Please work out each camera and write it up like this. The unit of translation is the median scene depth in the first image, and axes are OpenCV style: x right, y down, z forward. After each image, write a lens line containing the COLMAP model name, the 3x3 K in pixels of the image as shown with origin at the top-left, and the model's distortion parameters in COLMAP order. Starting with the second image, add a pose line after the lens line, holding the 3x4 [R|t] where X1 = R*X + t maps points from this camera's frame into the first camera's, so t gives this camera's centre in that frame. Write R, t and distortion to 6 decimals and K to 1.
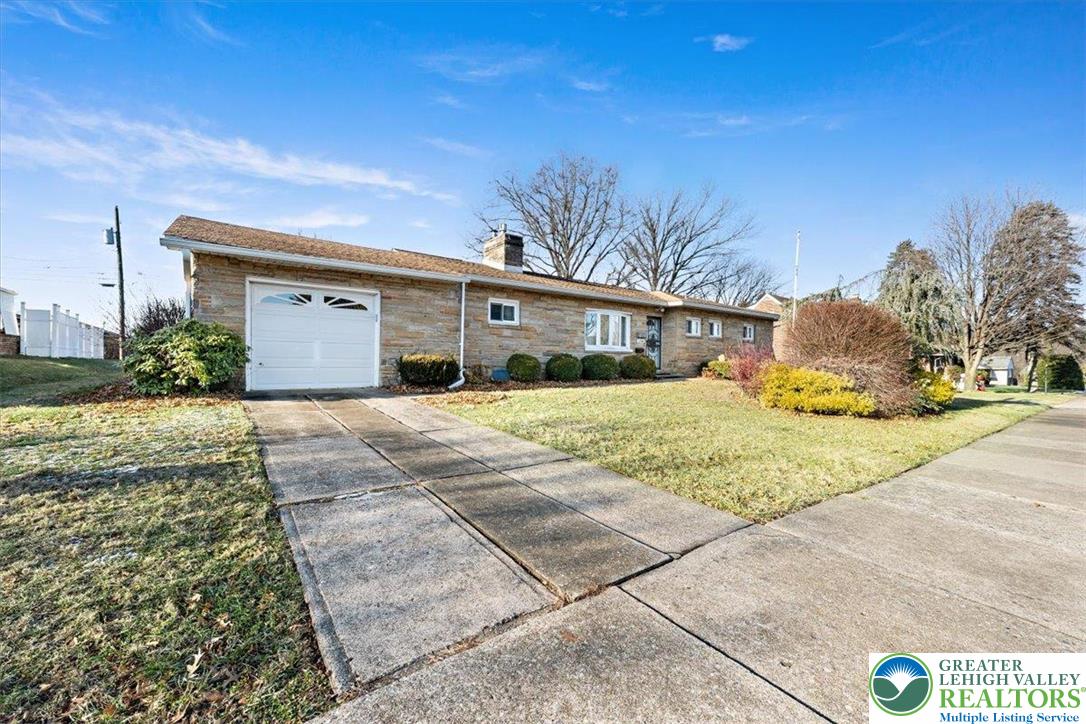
lens RADIAL K [[438.5, 0, 543.4], [0, 438.5, 379.4], [0, 0, 1]] dist [-0.000720, 0.000479]
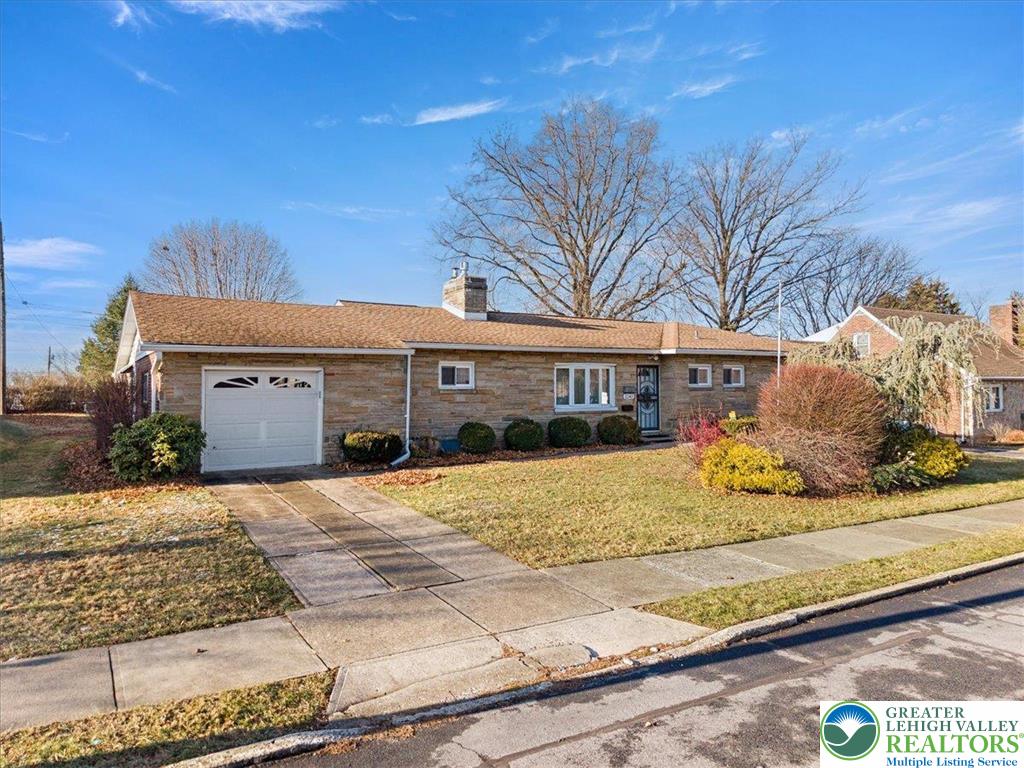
lens RADIAL K [[679.0, 0, 518.2], [0, 679.0, 384.2], [0, 0, 1]] dist [0.026411, -0.017146]
pose [[0.996779, -0.014865, -0.078810, 0.148301], [0.010847, 0.998631, -0.051170, -0.061461], [0.079463, 0.050151, 0.995576, -0.392592]]
